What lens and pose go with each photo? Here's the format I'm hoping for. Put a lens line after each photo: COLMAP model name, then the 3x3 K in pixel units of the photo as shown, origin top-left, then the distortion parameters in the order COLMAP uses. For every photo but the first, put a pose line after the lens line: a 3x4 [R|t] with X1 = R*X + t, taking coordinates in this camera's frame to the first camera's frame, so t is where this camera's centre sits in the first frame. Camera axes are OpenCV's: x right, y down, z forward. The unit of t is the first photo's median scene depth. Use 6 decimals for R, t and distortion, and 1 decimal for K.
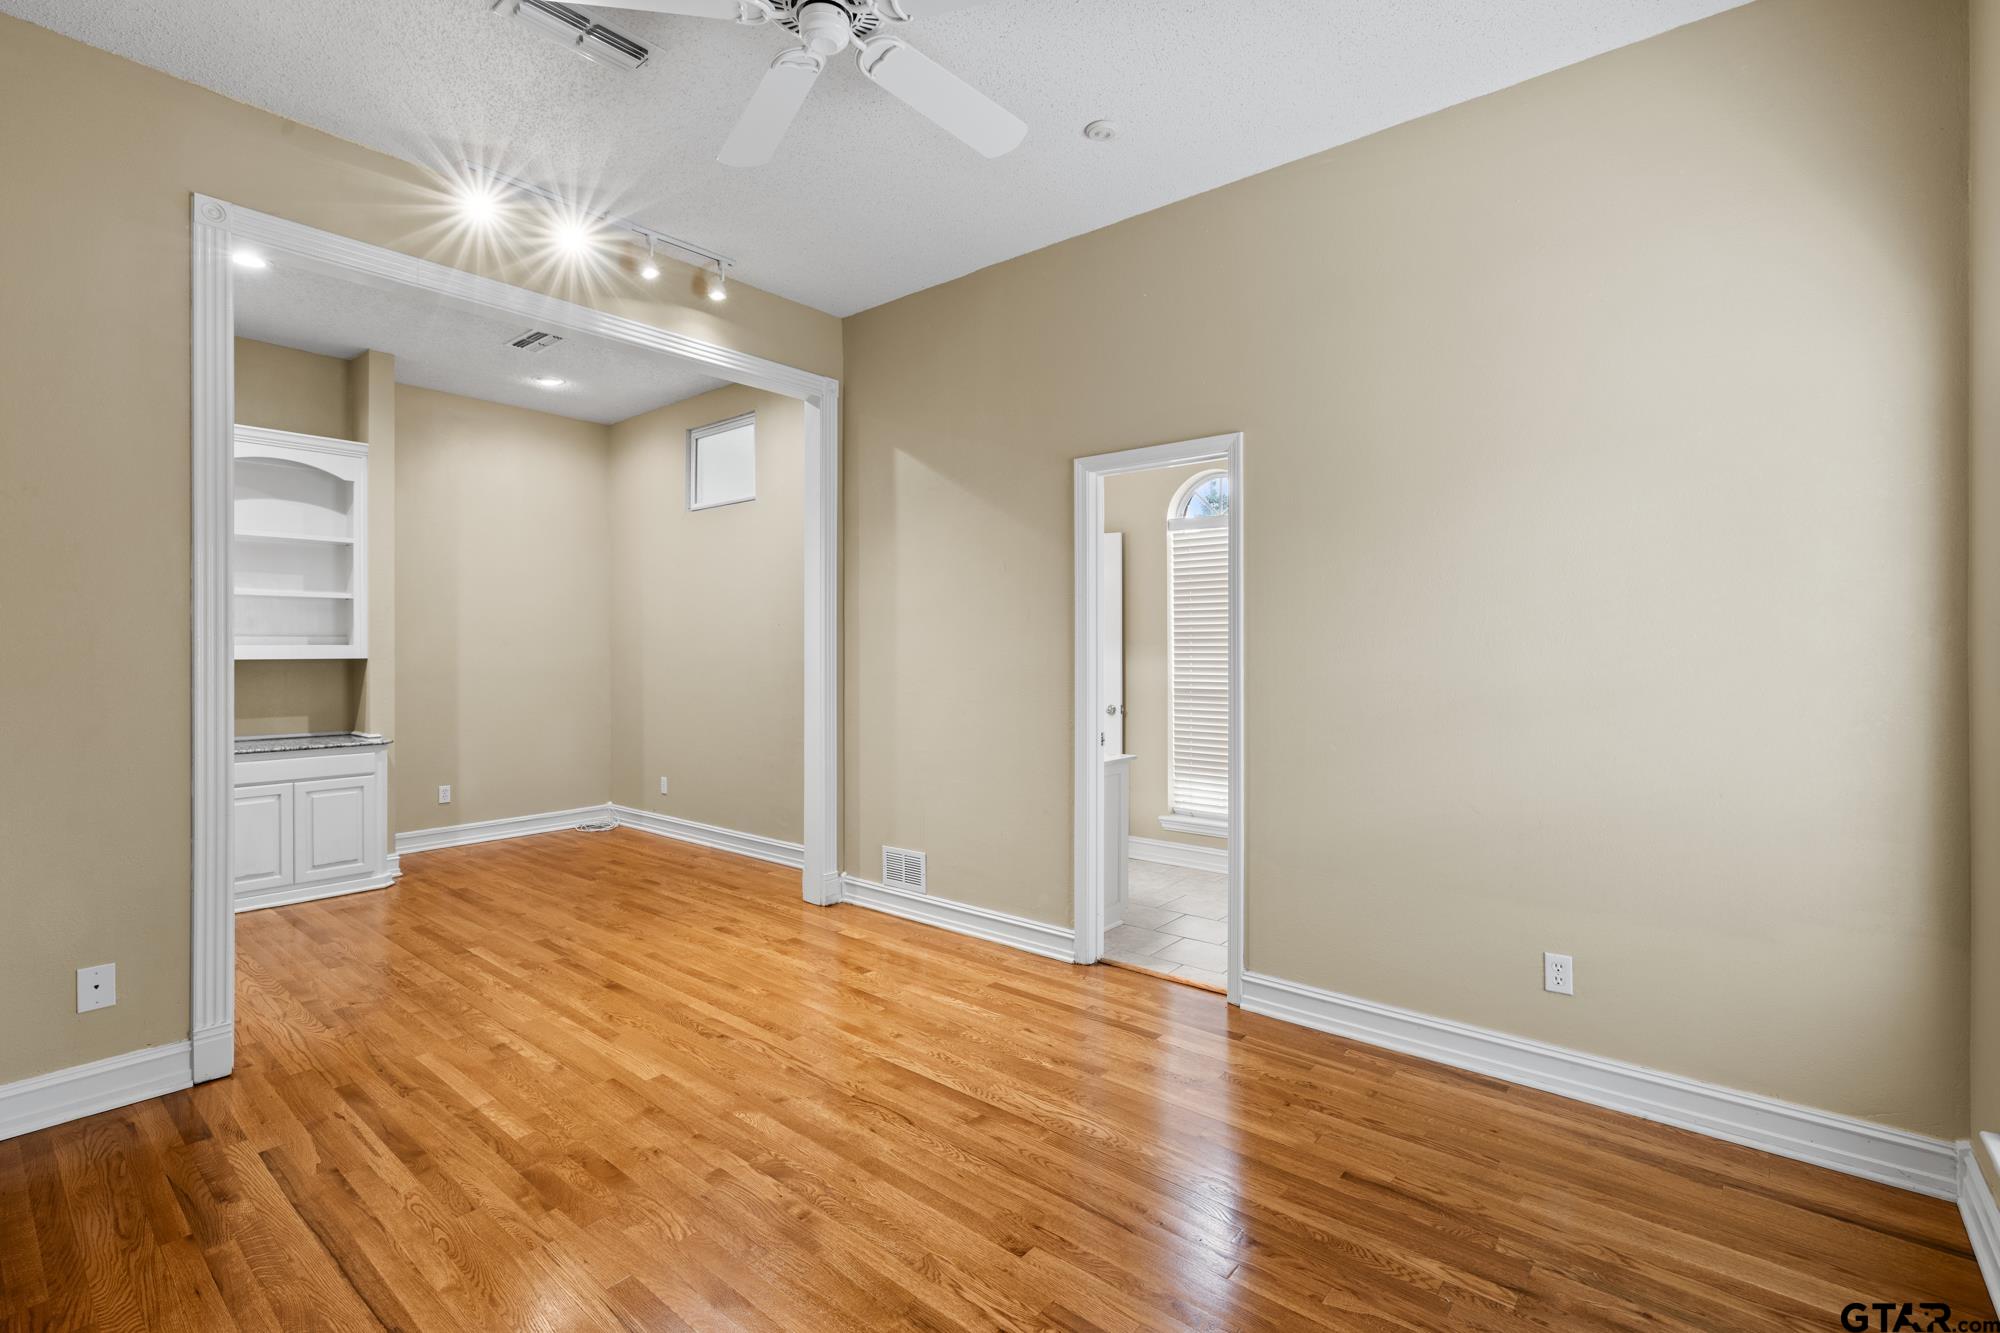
lens RADIAL K [[910.9, 0, 997.4], [0, 910.9, 656.7], [0, 0, 1]] dist [-0.000835, -0.000149]
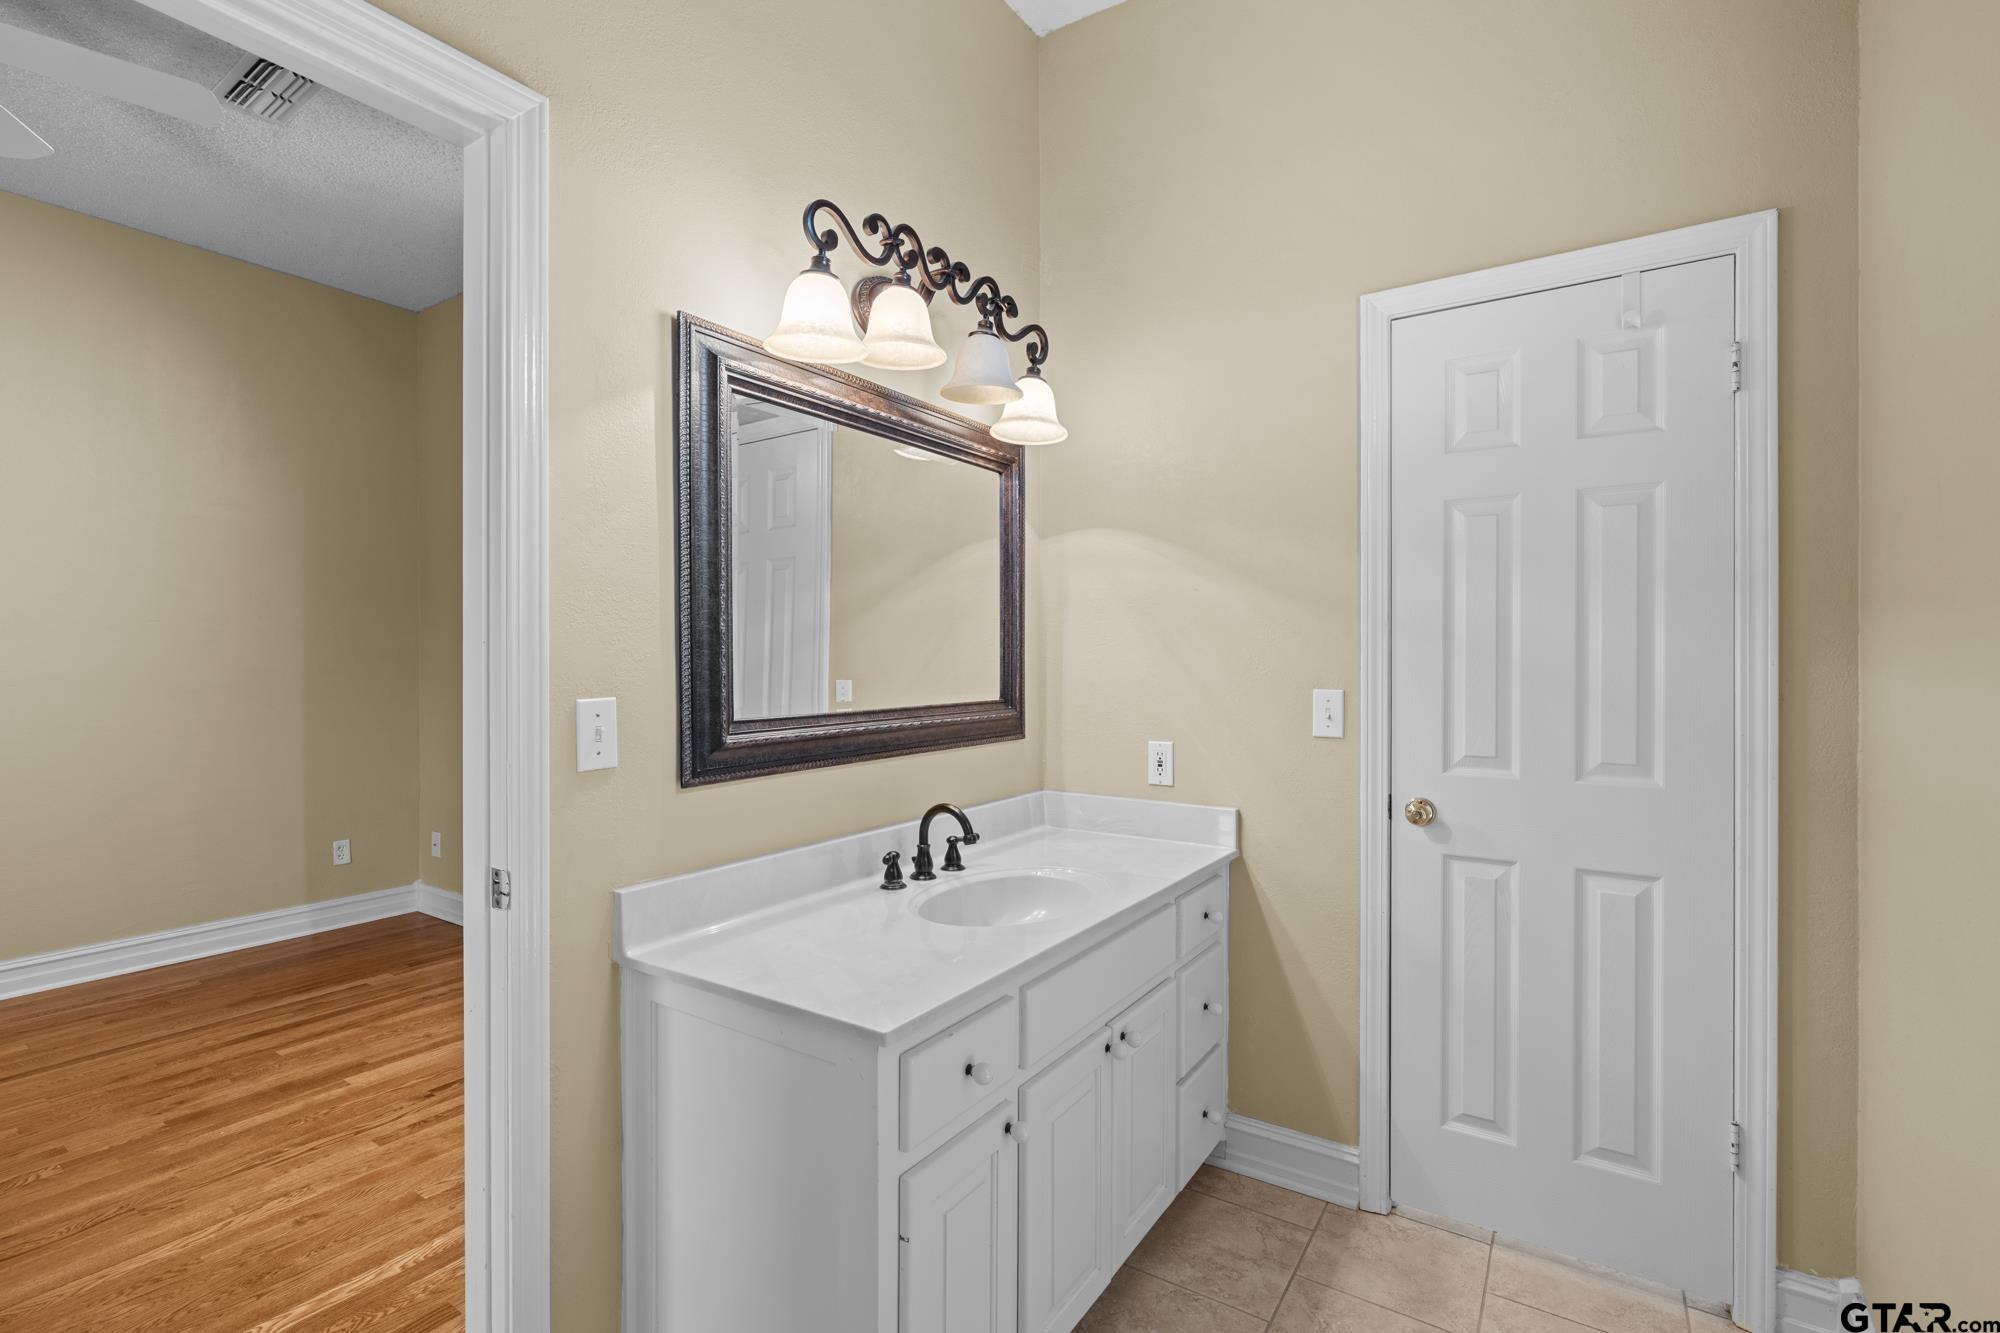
lens RADIAL K [[910.9, 0, 998.0], [0, 910.9, 659.2], [0, 0, 1]] dist [-0.000835, -0.000149]
pose [[0.111649, 0.005884, -0.993730, 0.670872], [-0.007121, 0.999962, 0.005121, 0.002036], [0.993722, 0.006504, 0.111687, 1.602548]]
